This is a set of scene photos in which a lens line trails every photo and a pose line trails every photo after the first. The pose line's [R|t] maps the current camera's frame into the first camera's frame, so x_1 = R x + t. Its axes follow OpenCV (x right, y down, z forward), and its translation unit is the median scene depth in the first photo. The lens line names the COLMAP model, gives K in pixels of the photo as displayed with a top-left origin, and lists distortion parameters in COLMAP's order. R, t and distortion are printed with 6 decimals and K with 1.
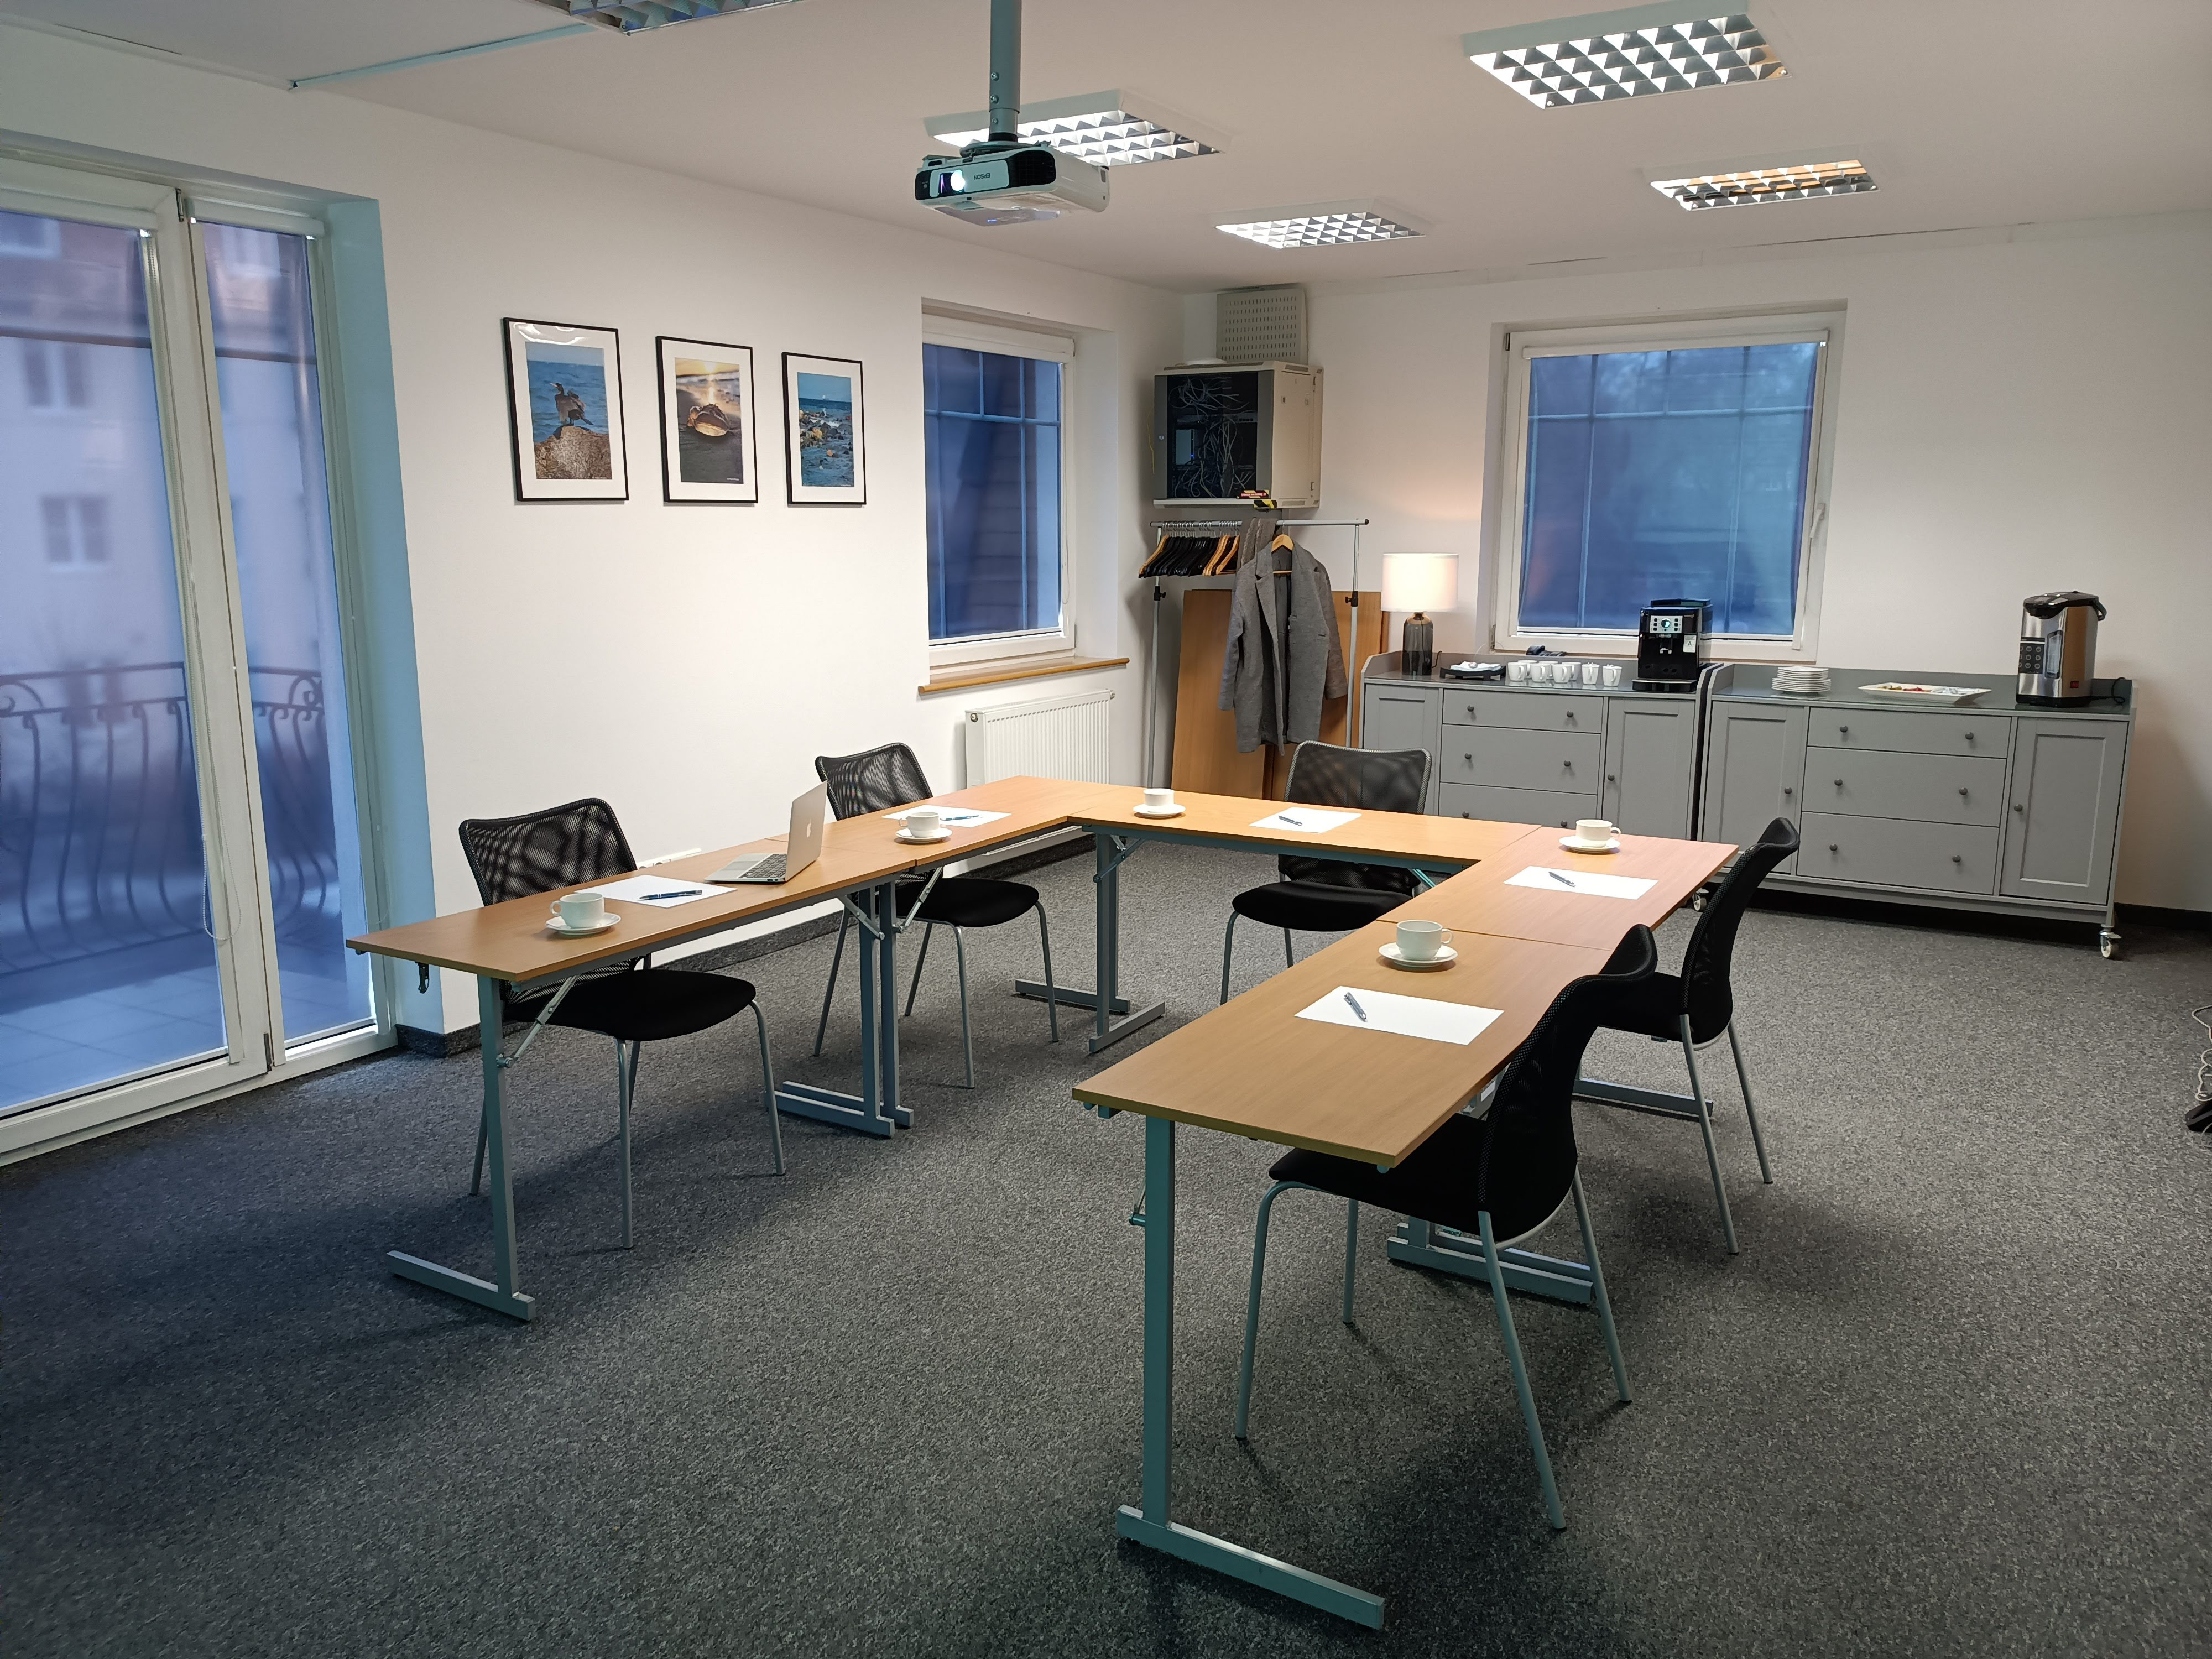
lens RADIAL K [[1647.3, 0, 1114.2], [0, 1647.3, 833.1], [0, 0, 1]] dist [0.034843, -0.018426]
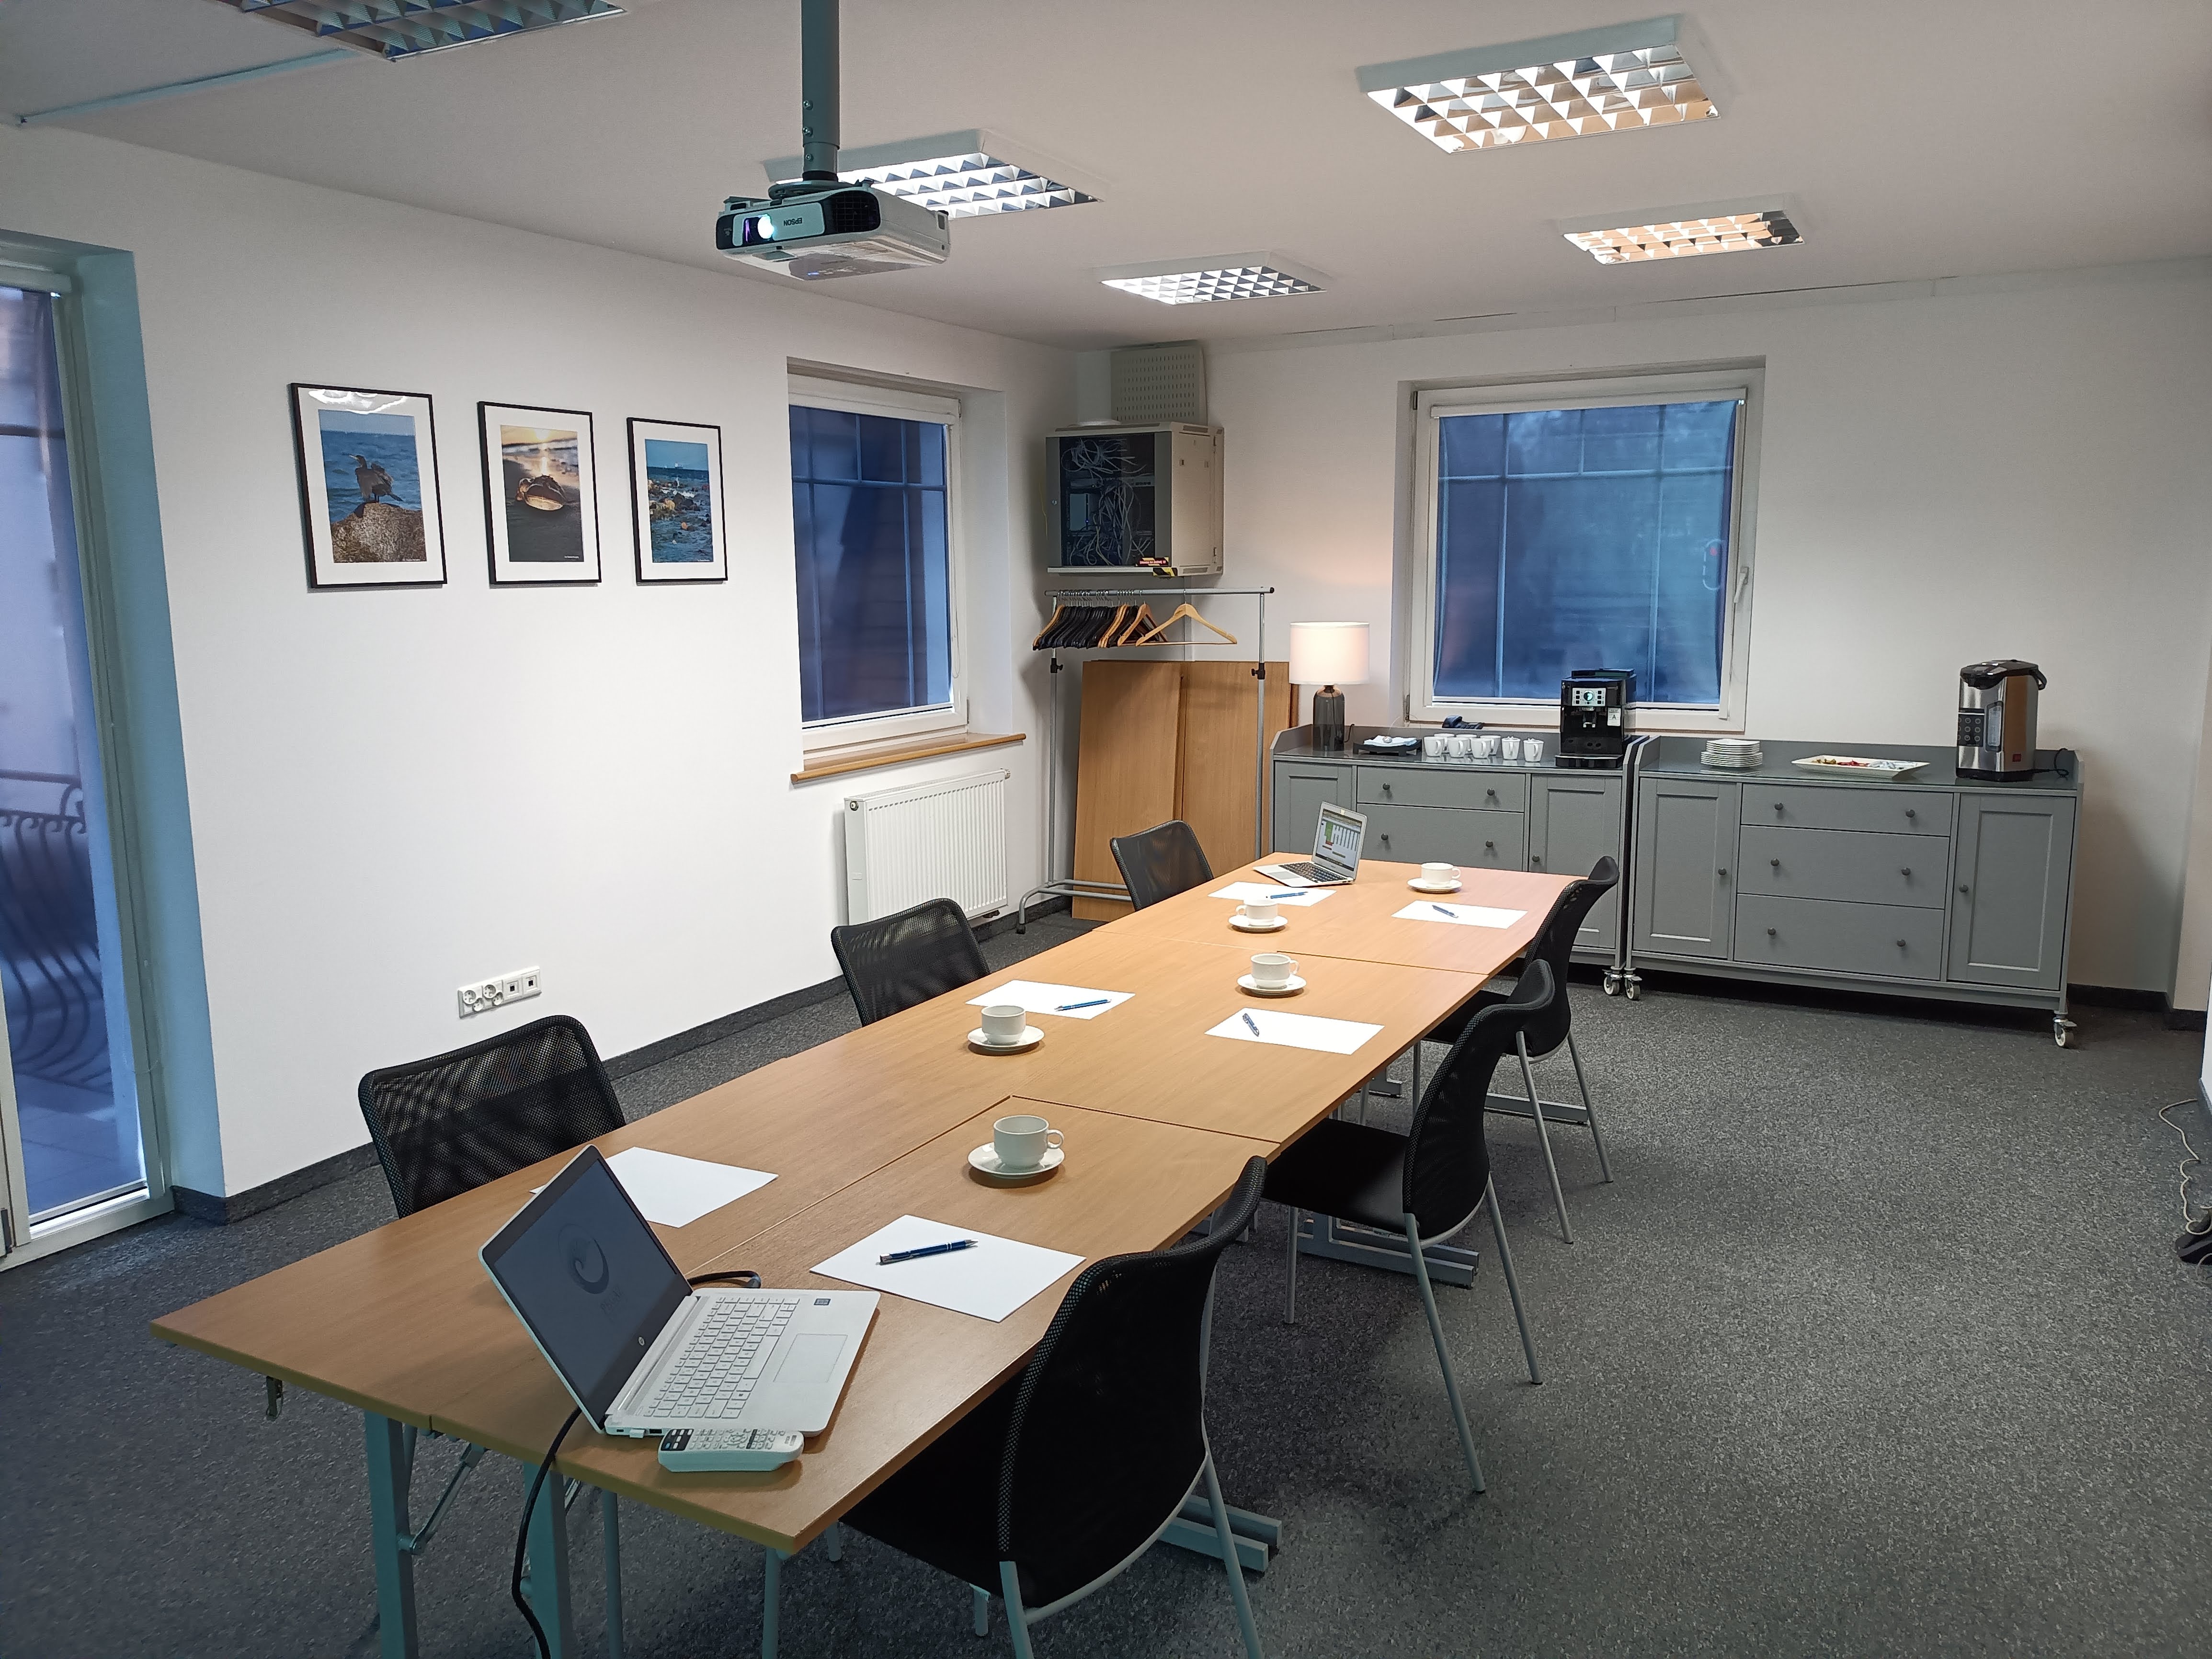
lens RADIAL K [[1647.2, 0, 1109.7], [0, 1647.2, 819.6], [0, 0, 1]] dist [0.034843, -0.018426]
pose [[0.998809, -0.016716, 0.045834, 0.018939], [0.018403, 0.999159, -0.036631, -0.031413], [-0.045184, 0.037430, 0.998277, 0.086987]]
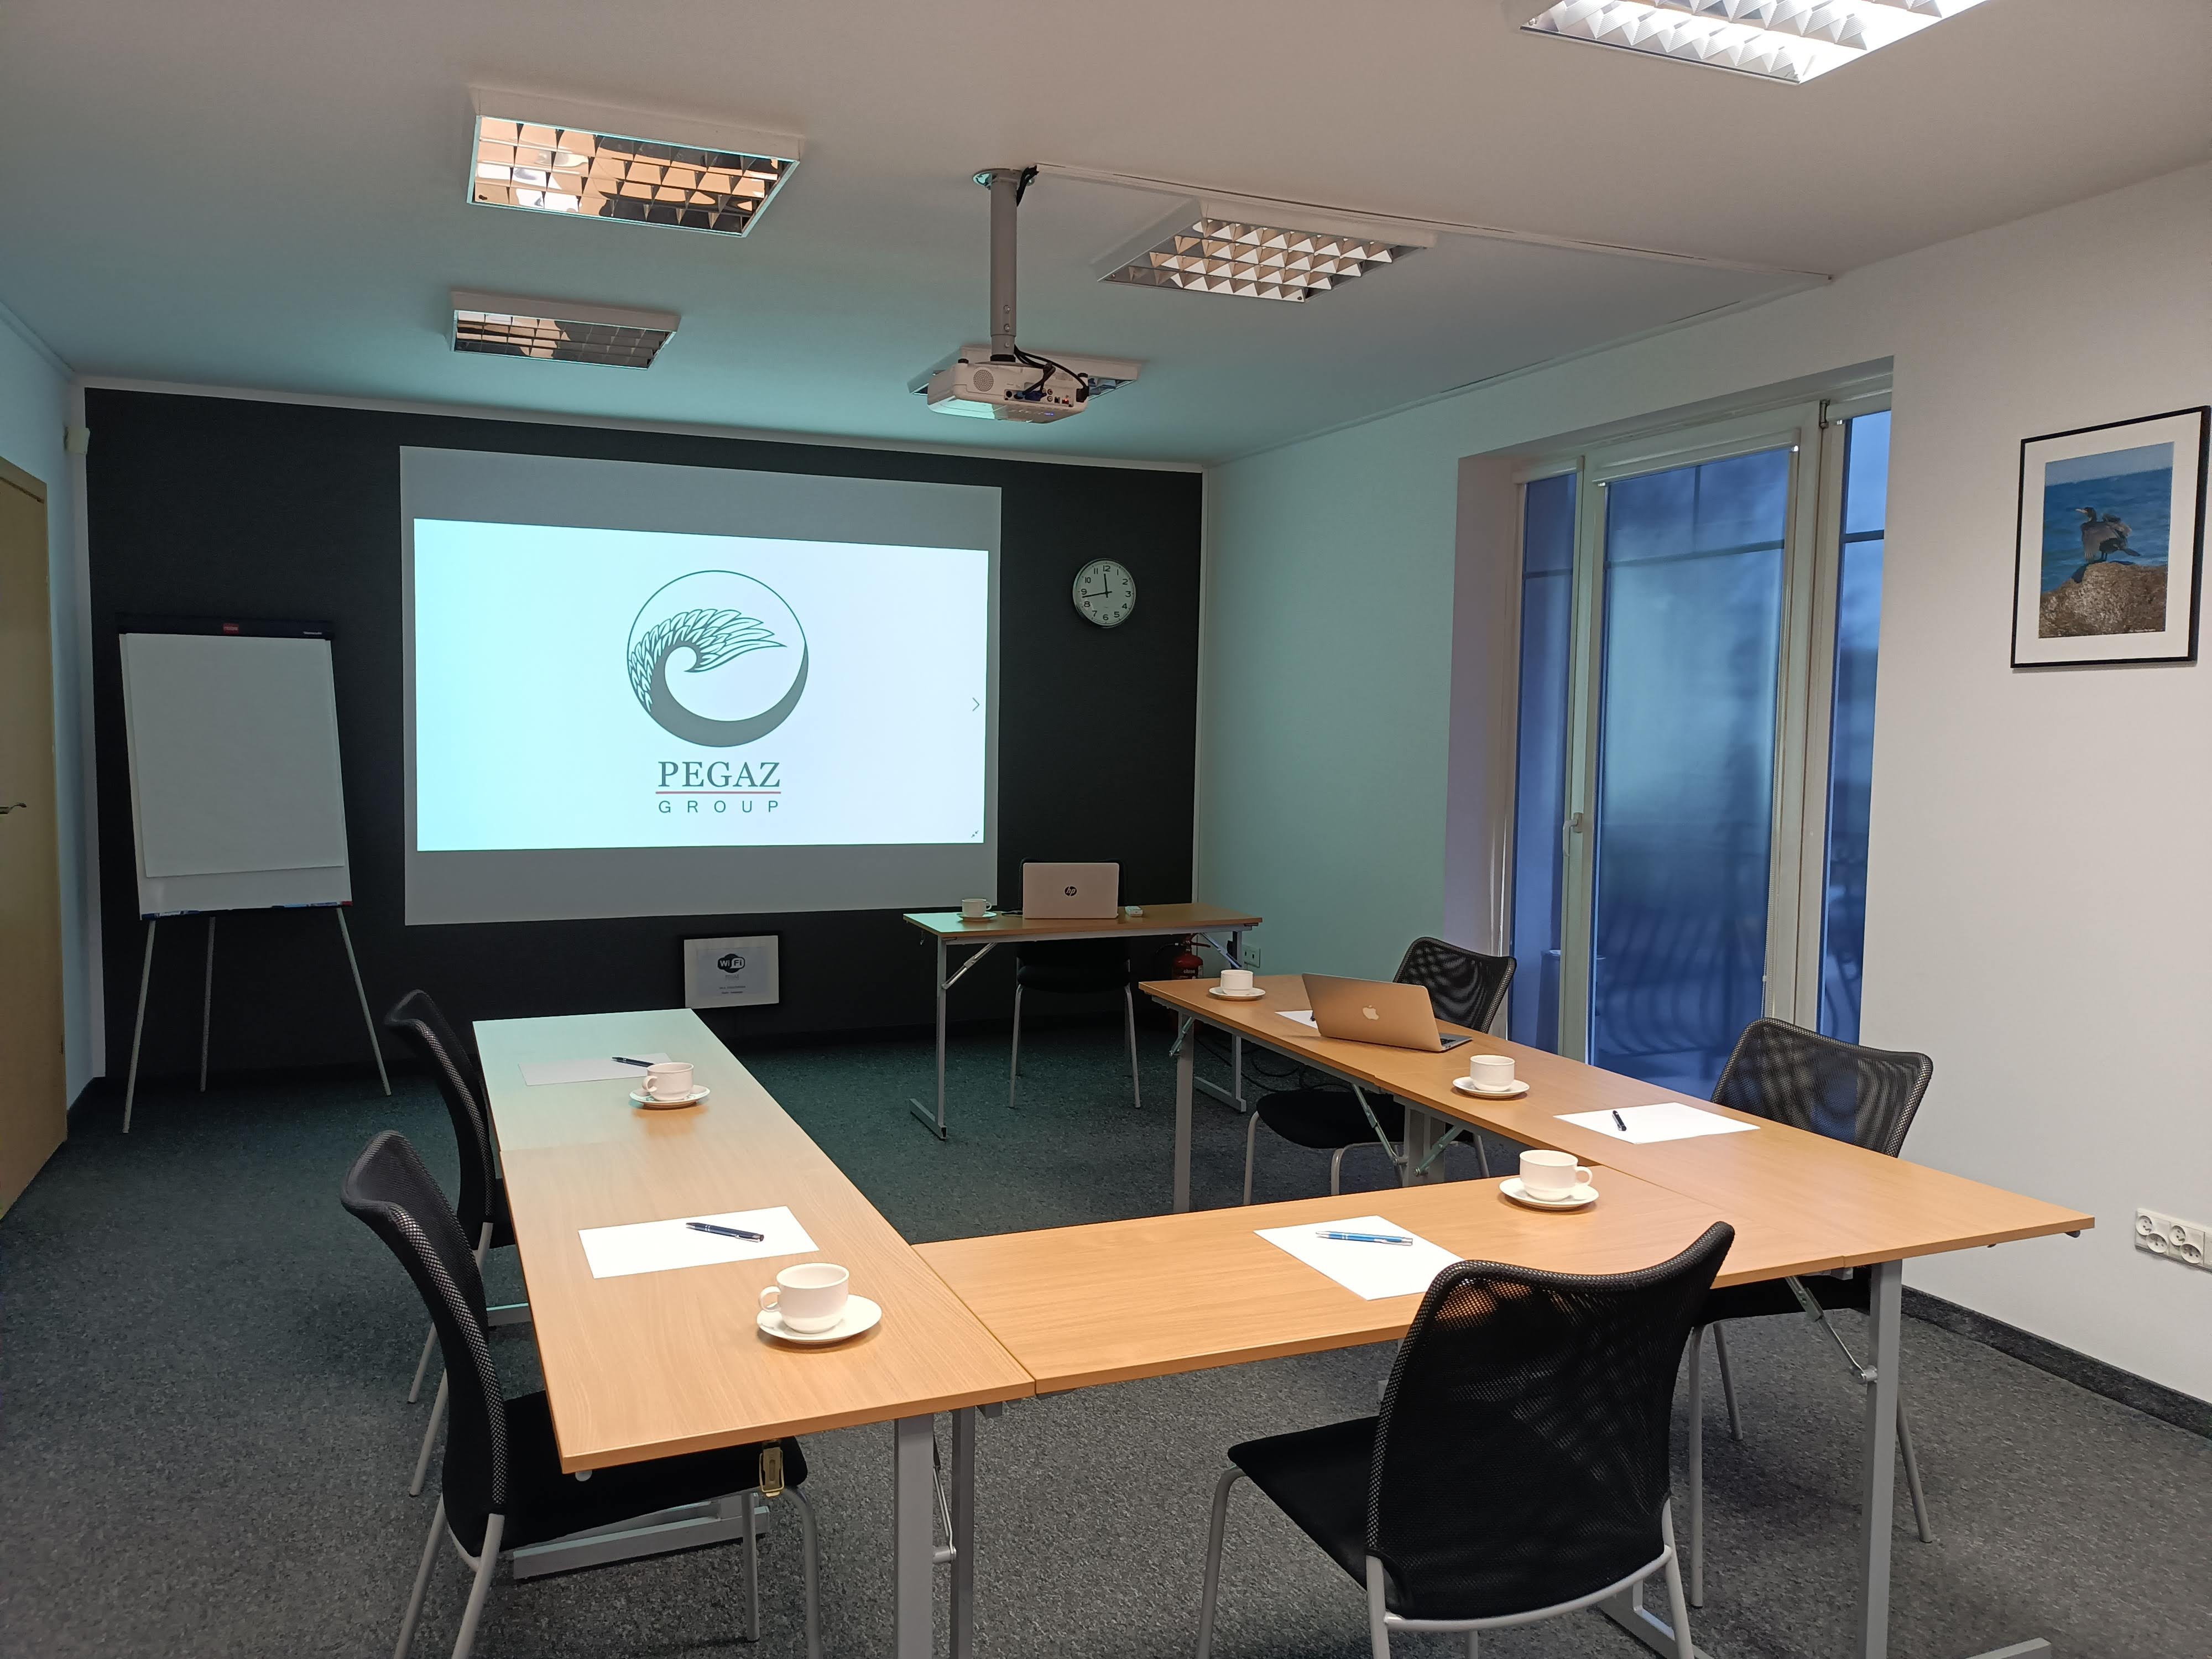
lens RADIAL K [[1647.3, 0, 1083.1], [0, 1647.3, 836.3], [0, 0, 1]] dist [0.034843, -0.018426]
pose [[-0.606255, 0.056225, -0.793280, 0.451560], [-0.162751, 0.967615, 0.192961, -0.172733], [0.778439, 0.246091, -0.577471, 0.960012]]
